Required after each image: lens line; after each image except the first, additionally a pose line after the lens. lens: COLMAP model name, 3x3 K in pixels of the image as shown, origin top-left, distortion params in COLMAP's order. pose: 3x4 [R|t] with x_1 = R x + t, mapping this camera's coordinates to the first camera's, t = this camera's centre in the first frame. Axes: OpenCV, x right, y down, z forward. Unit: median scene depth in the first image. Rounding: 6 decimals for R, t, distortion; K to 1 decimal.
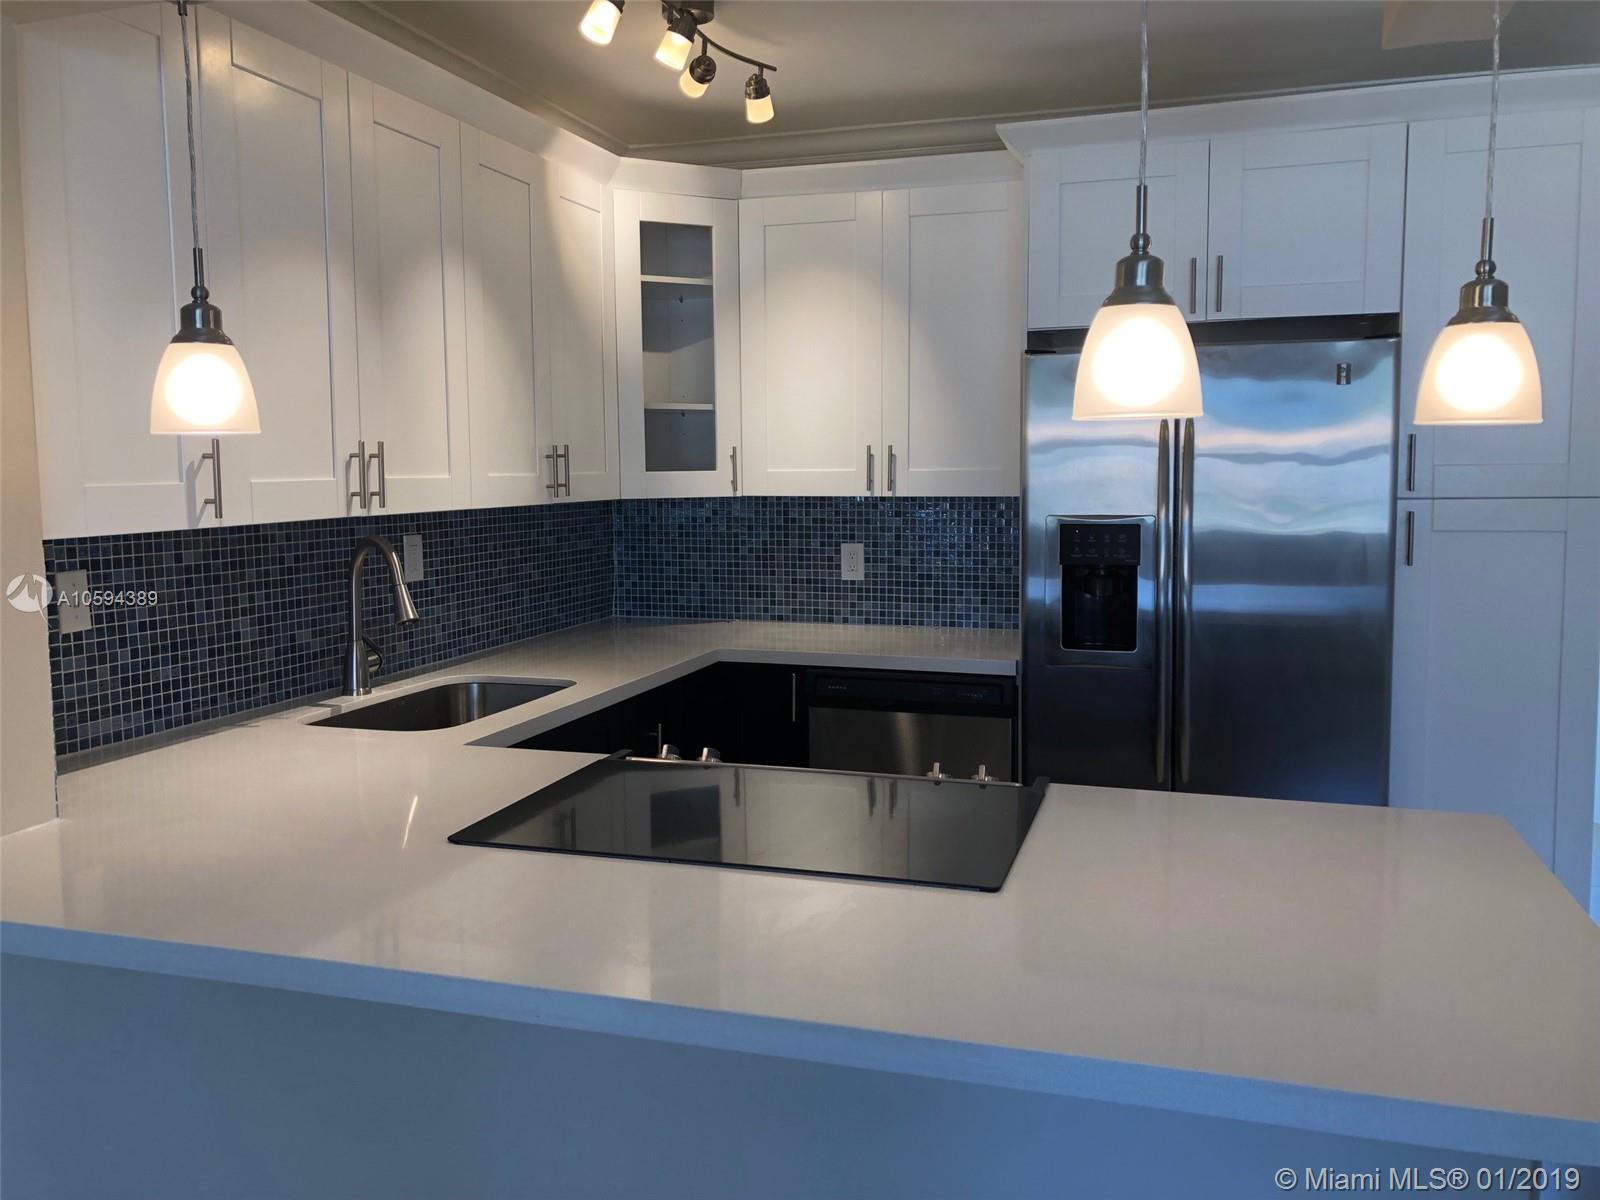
lens RADIAL K [[1316.1, 0, 797.9], [0, 1316.1, 596.0], [0, 0, 1]] dist [0.048631, -0.027417]
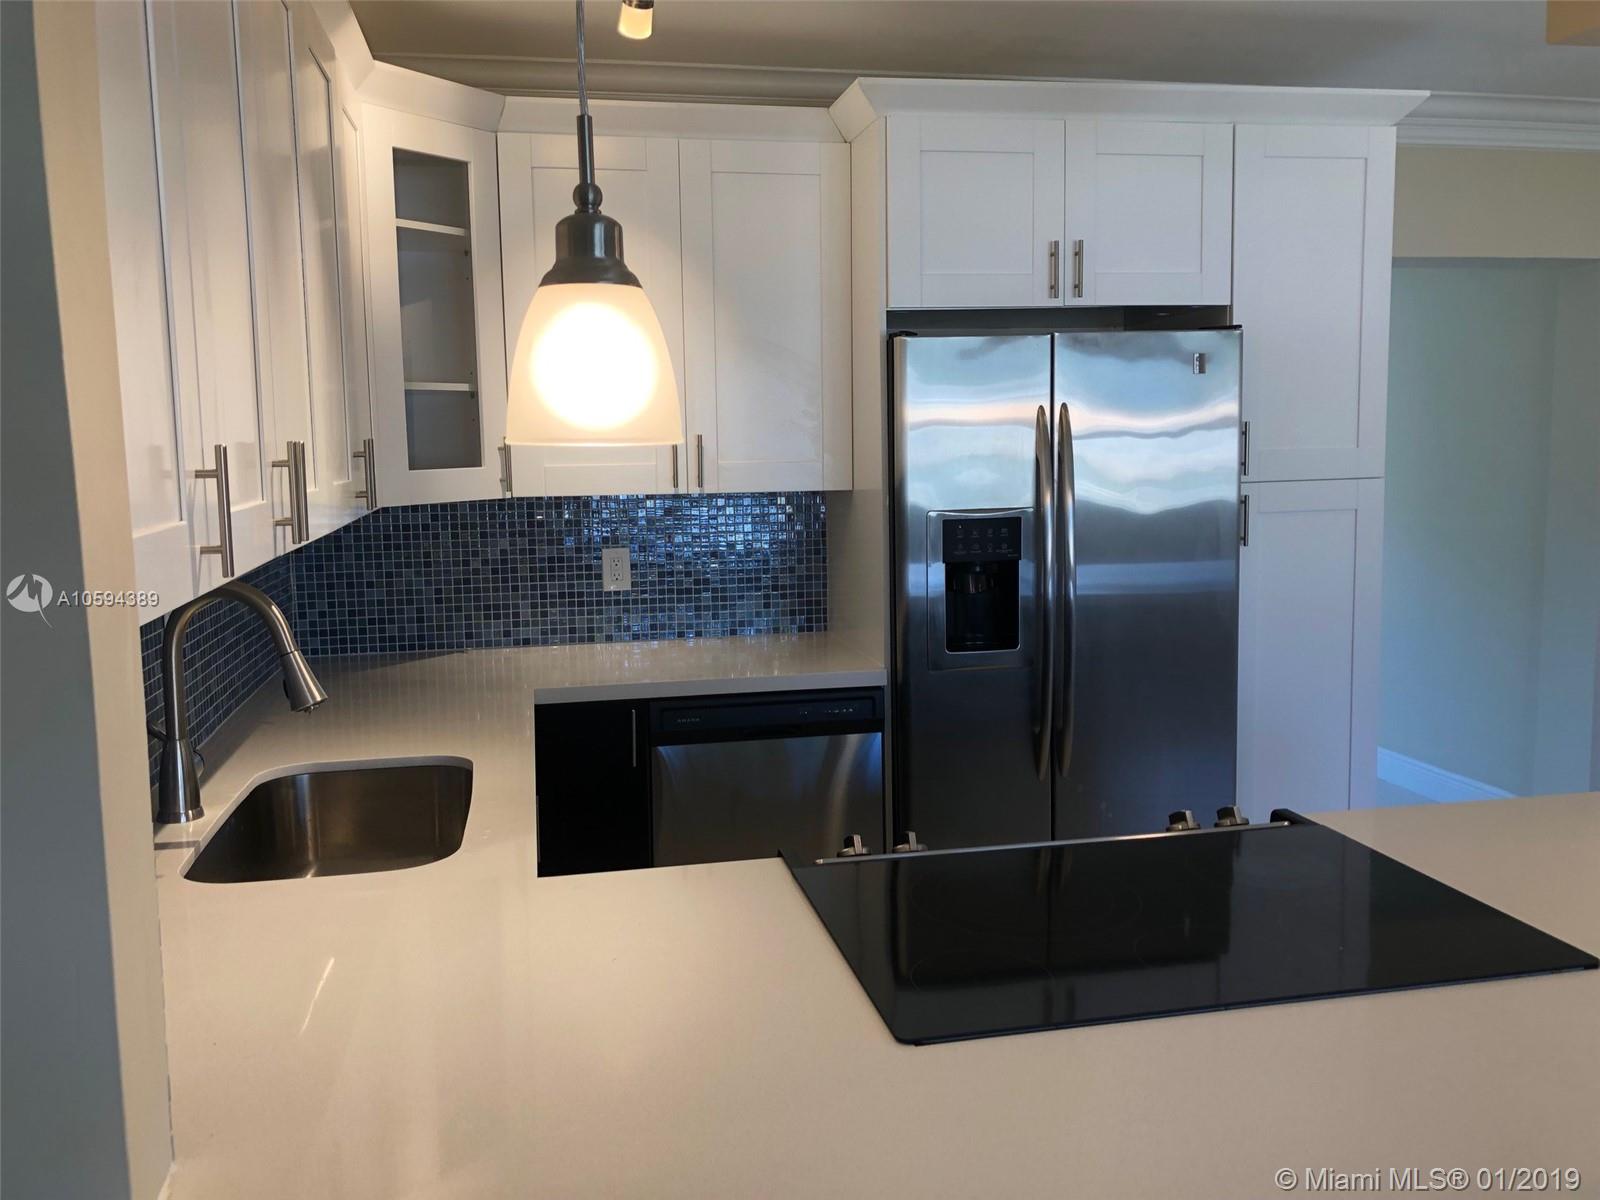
lens RADIAL K [[1316.1, 0, 803.5], [0, 1316.1, 572.0], [0, 0, 1]] dist [0.048631, -0.027417]
pose [[0.875064, -0.059668, 0.480316, -0.262632], [0.061220, 0.998047, 0.012450, -0.027504], [-0.480121, 0.018511, 0.877007, 0.186001]]
